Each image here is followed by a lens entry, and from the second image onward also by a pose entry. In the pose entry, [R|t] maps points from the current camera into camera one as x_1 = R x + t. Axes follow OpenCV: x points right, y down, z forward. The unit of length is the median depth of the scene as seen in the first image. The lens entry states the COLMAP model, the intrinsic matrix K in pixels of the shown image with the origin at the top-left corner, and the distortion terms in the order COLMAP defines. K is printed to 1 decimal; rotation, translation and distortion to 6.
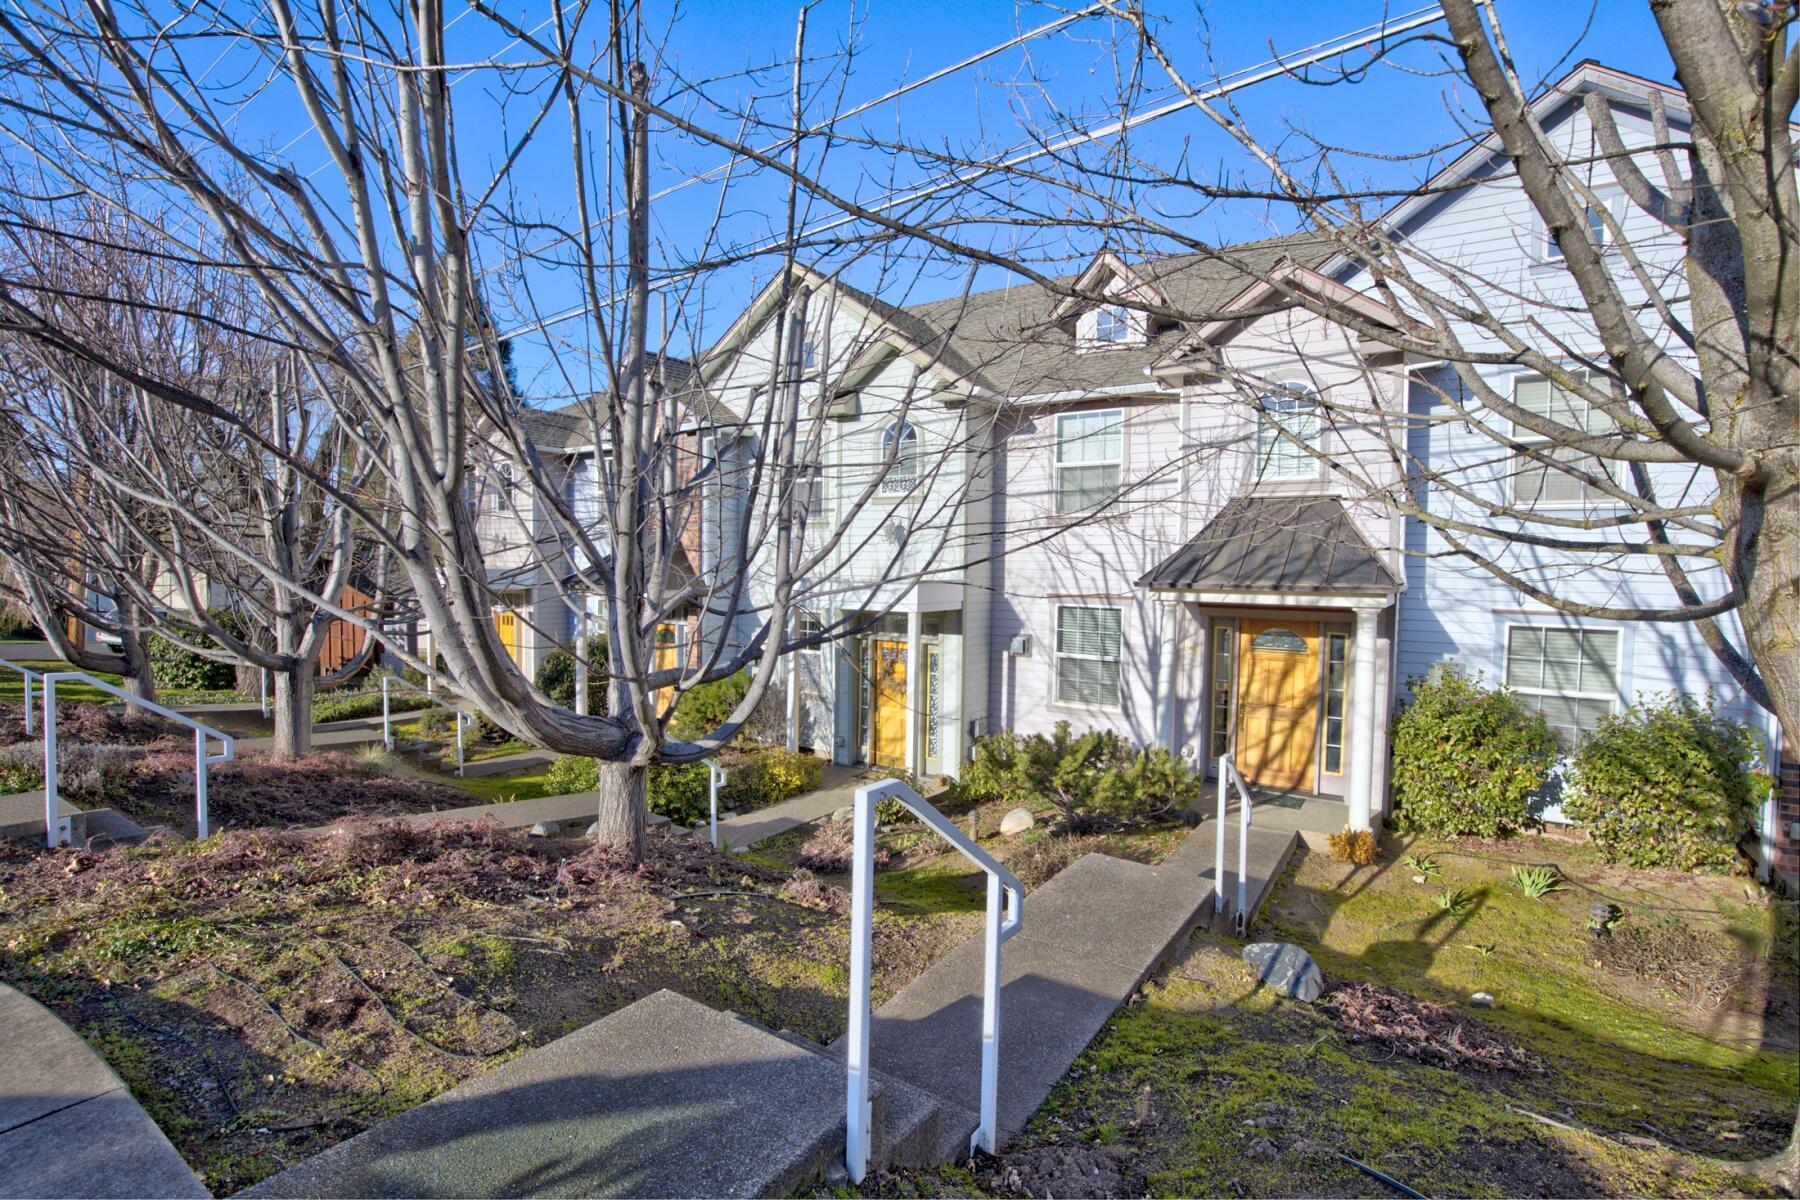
lens RADIAL K [[817.4, 0, 900.0], [0, 817.4, 600.0], [0, 0, 1]] dist [0.000169, -0.000211]
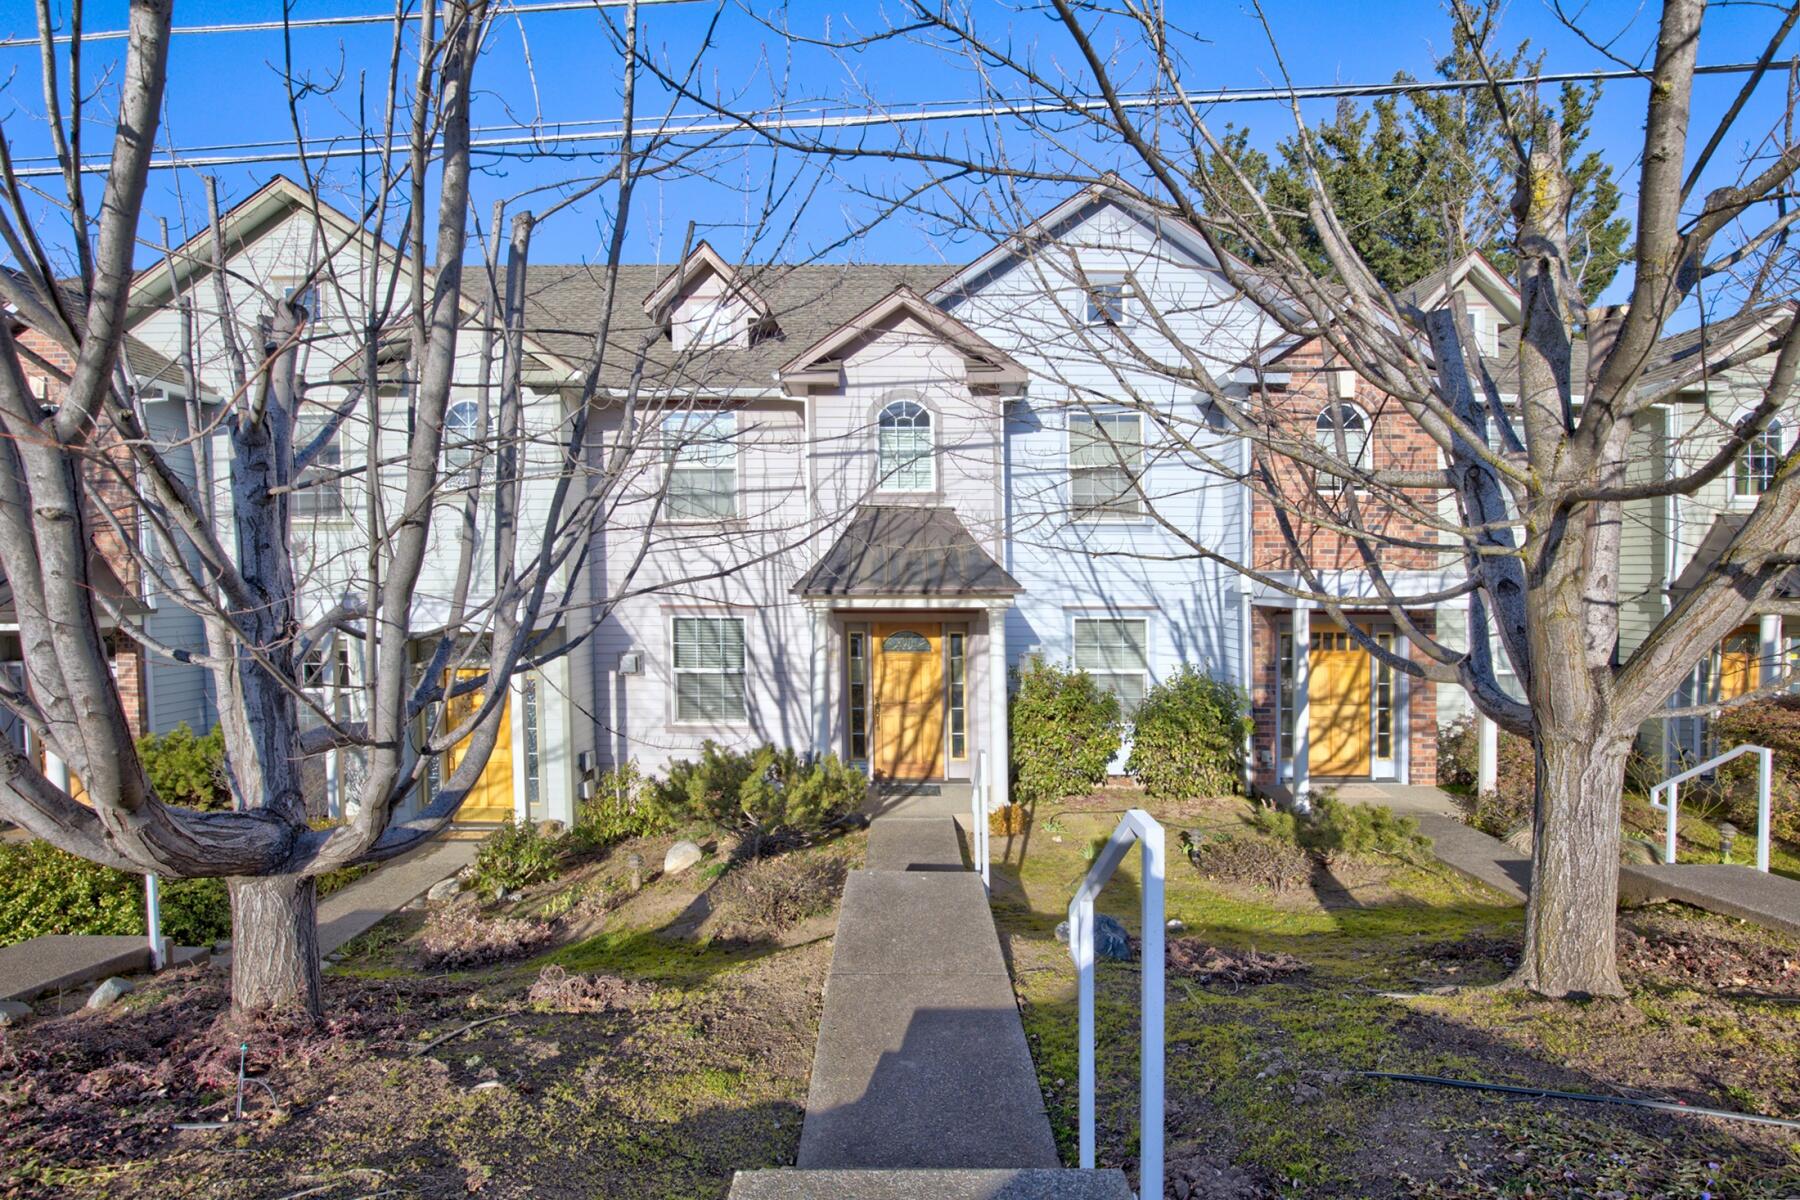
lens RADIAL K [[841.4, 0, 840.0], [0, 841.4, 608.5], [0, 0, 1]] dist [-0.000142, 0.000192]
pose [[0.843418, -0.031318, 0.536344, -0.202001], [0.034136, 0.999406, 0.004678, -0.002210], [-0.536172, 0.014363, 0.843987, 0.117213]]
